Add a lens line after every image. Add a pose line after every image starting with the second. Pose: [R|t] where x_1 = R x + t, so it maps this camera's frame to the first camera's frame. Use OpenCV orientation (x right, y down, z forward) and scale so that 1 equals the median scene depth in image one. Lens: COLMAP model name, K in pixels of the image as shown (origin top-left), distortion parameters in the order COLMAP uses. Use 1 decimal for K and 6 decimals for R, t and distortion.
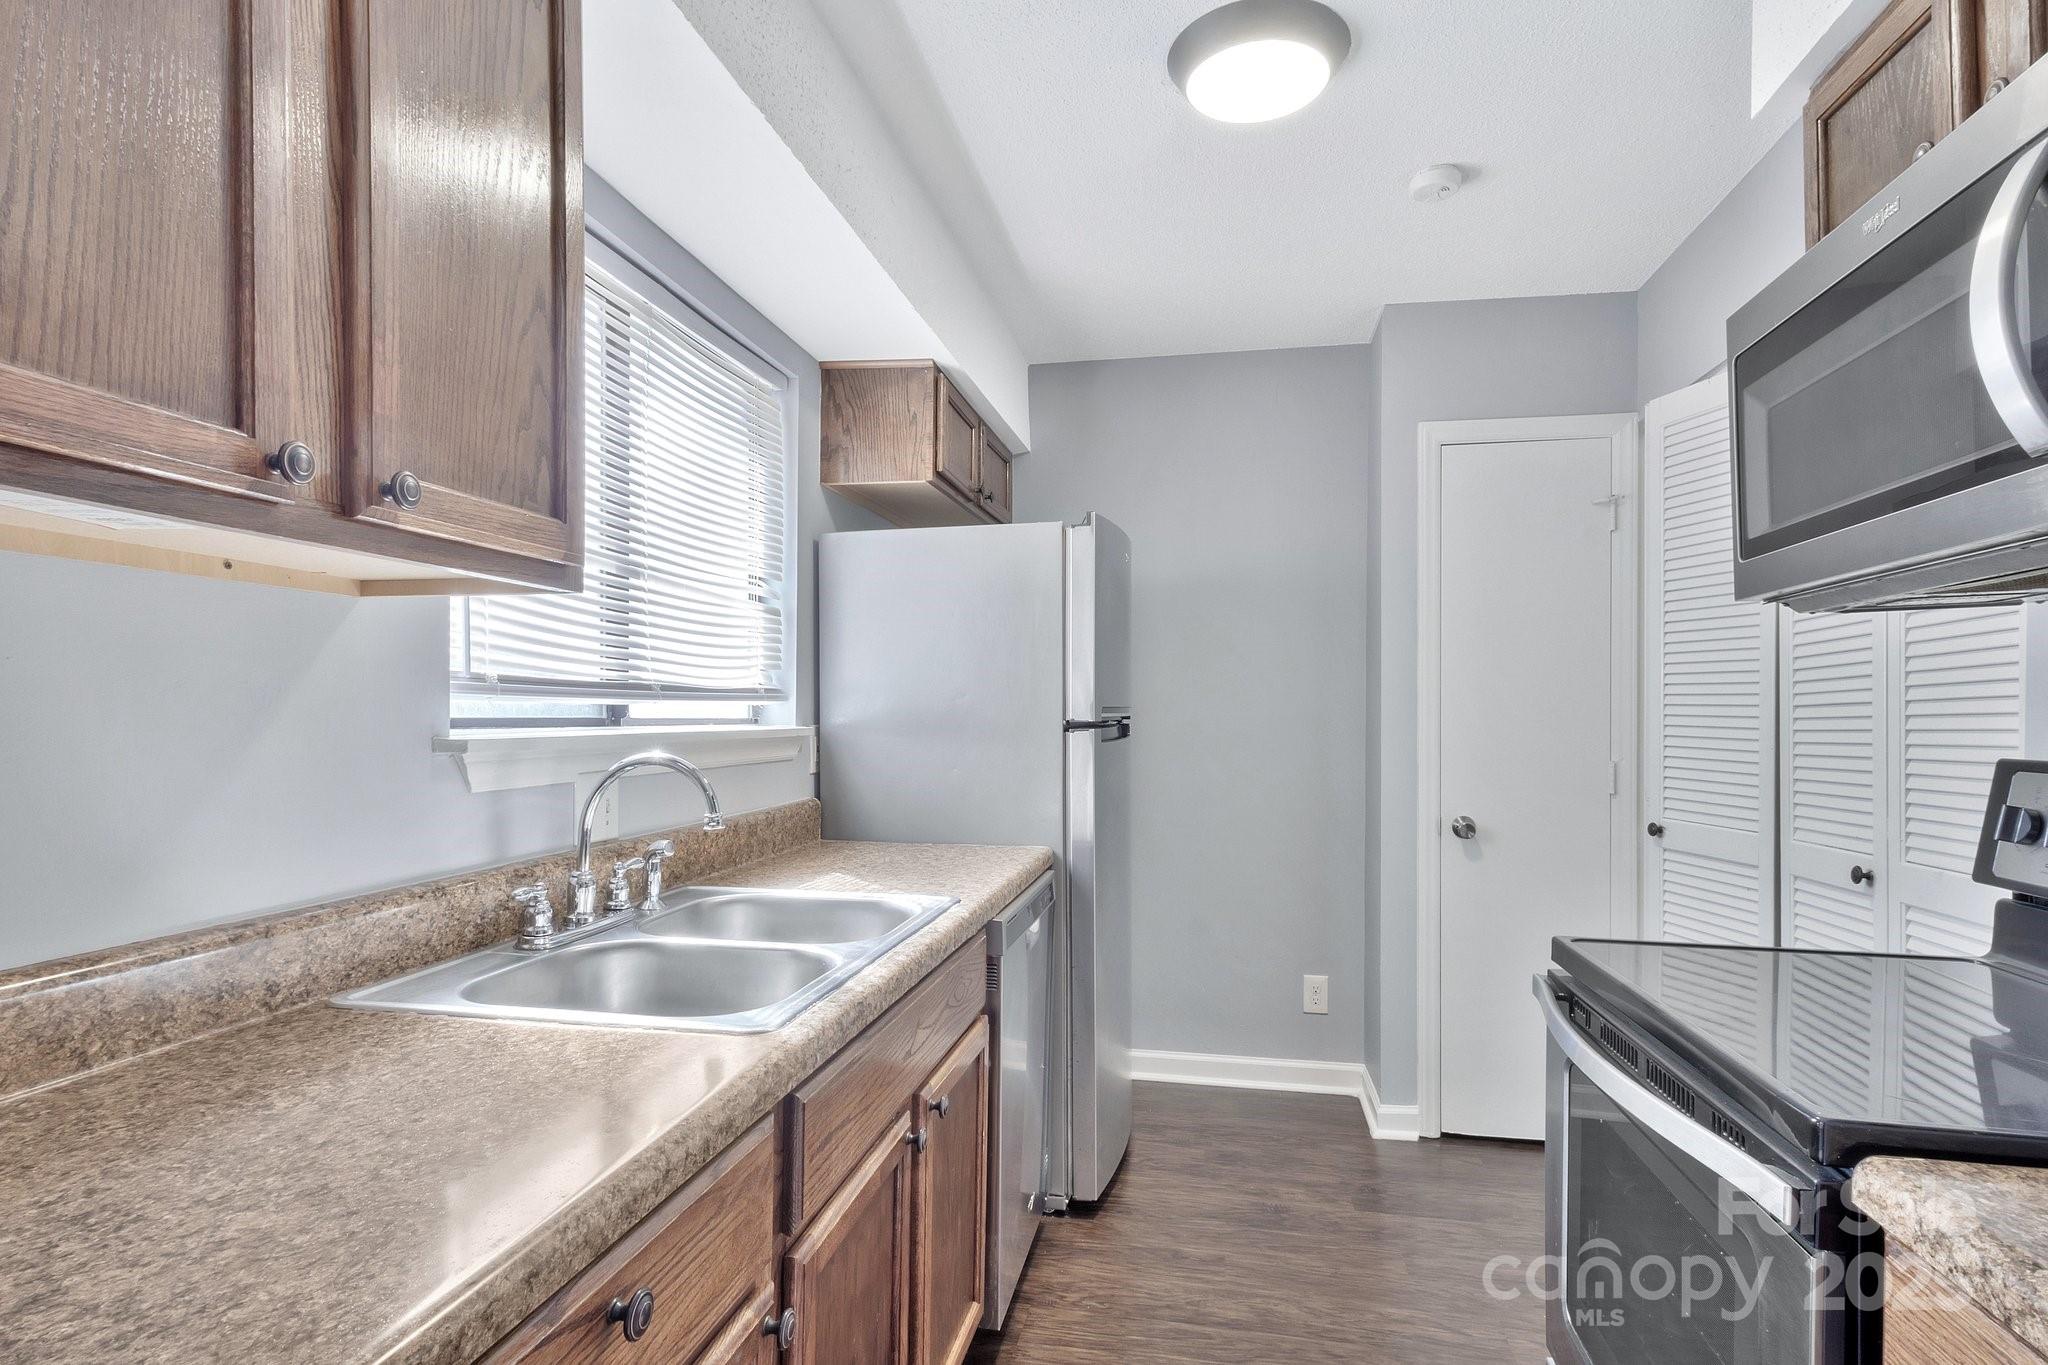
lens RADIAL K [[1081.2, 0, 1012.2], [0, 1081.2, 714.3], [0, 0, 1]] dist [0.023559, 0.000852]
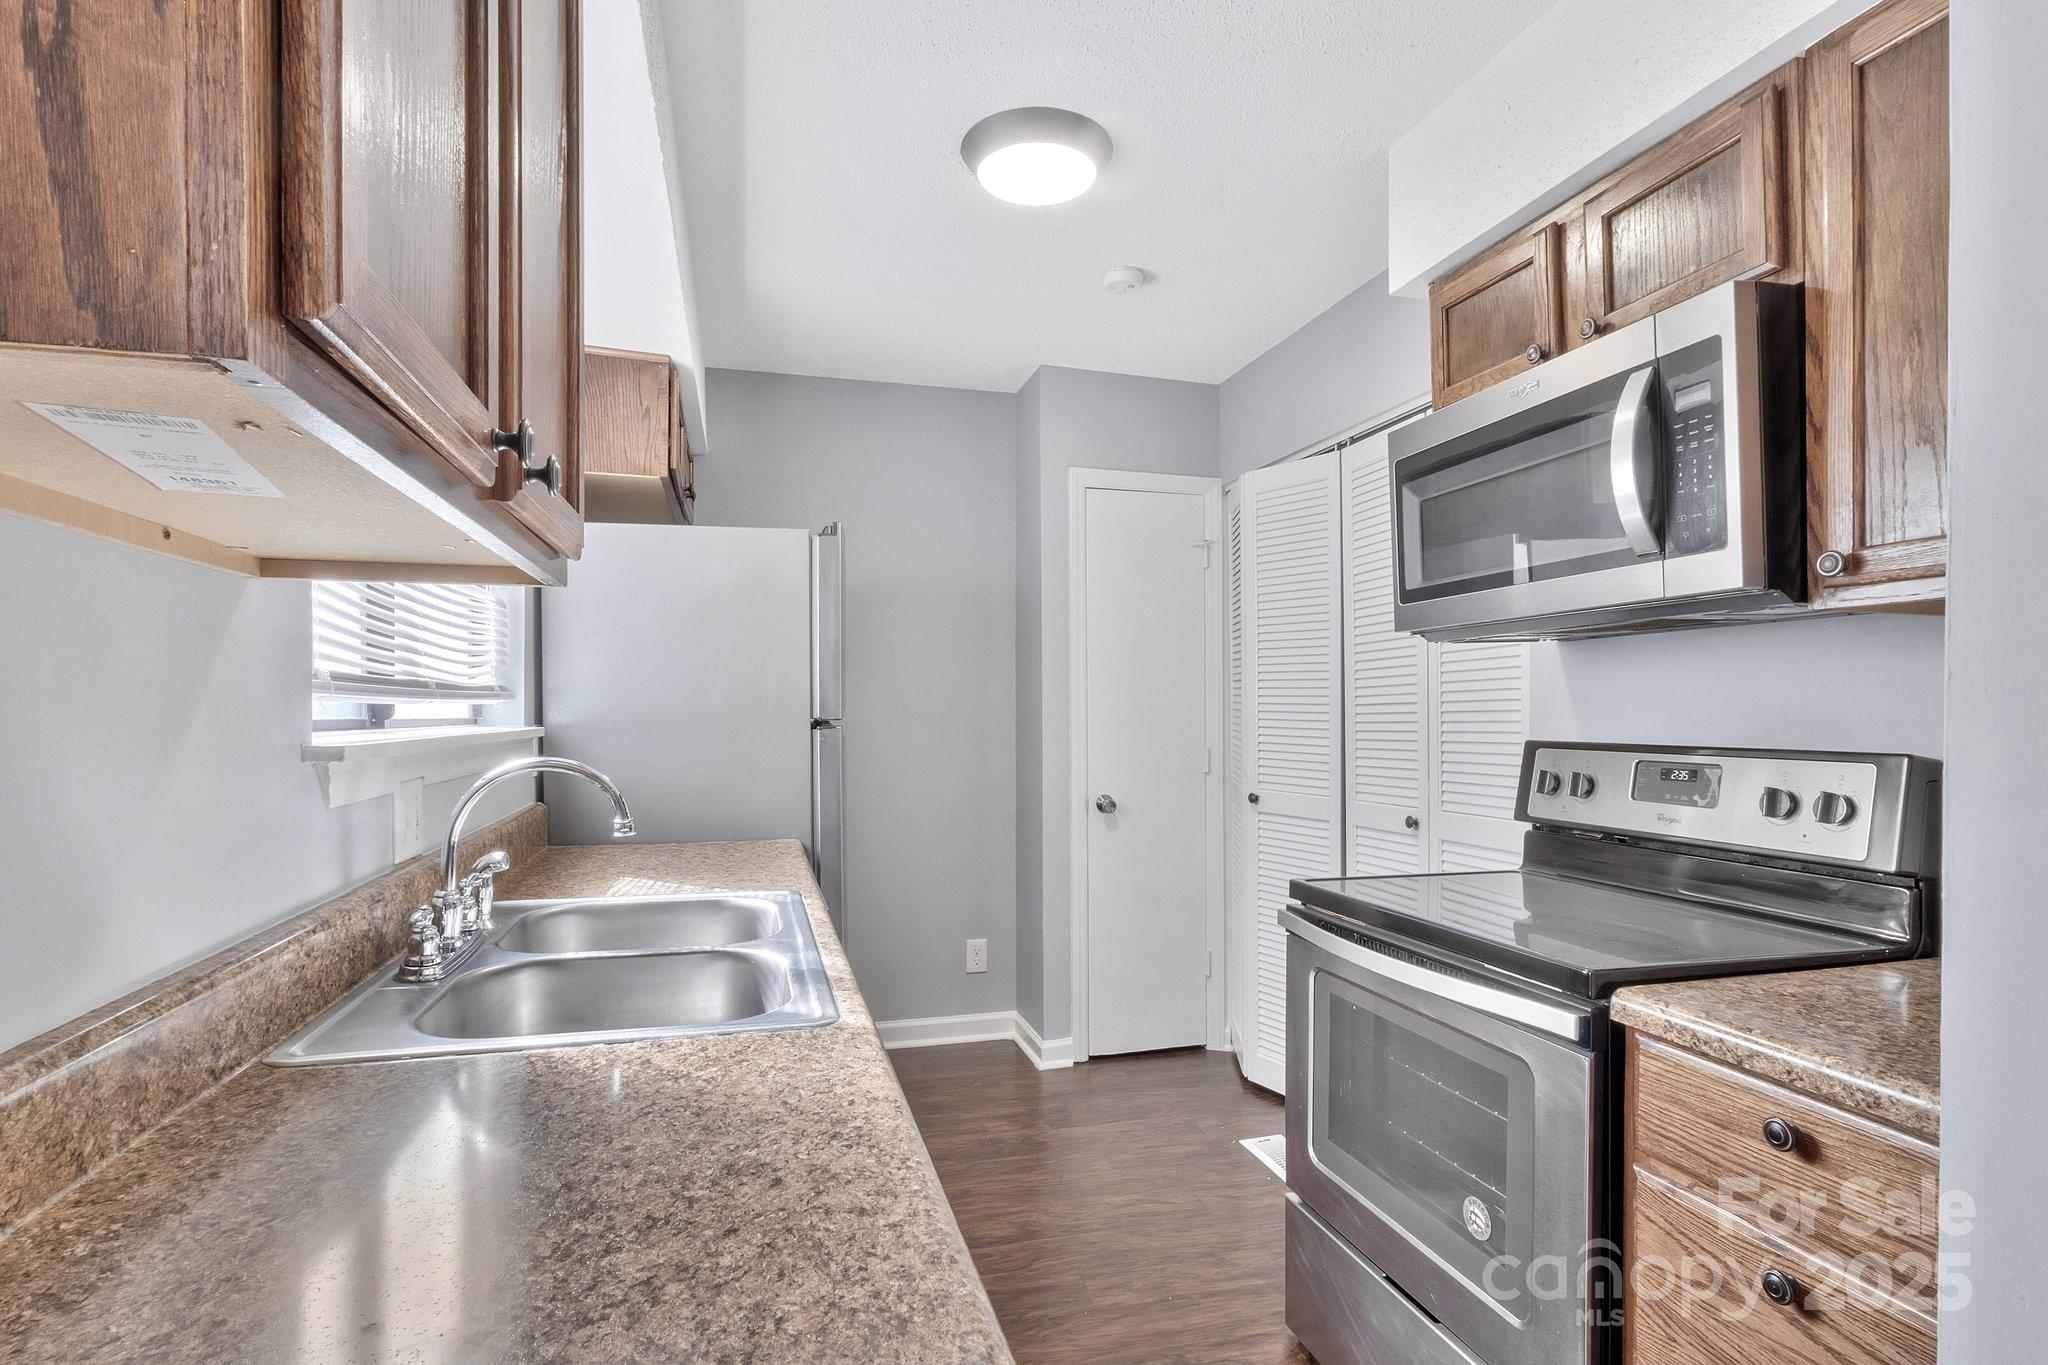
lens RADIAL K [[1021.4, 0, 1021.8], [0, 1021.4, 711.6], [0, 0, 1]] dist [0.003430, 0.002111]
pose [[0.894235, -0.003412, 0.447585, -0.298399], [0.002911, 0.999994, 0.001808, -0.003131], [-0.447588, -0.000314, 0.894240, 0.026302]]
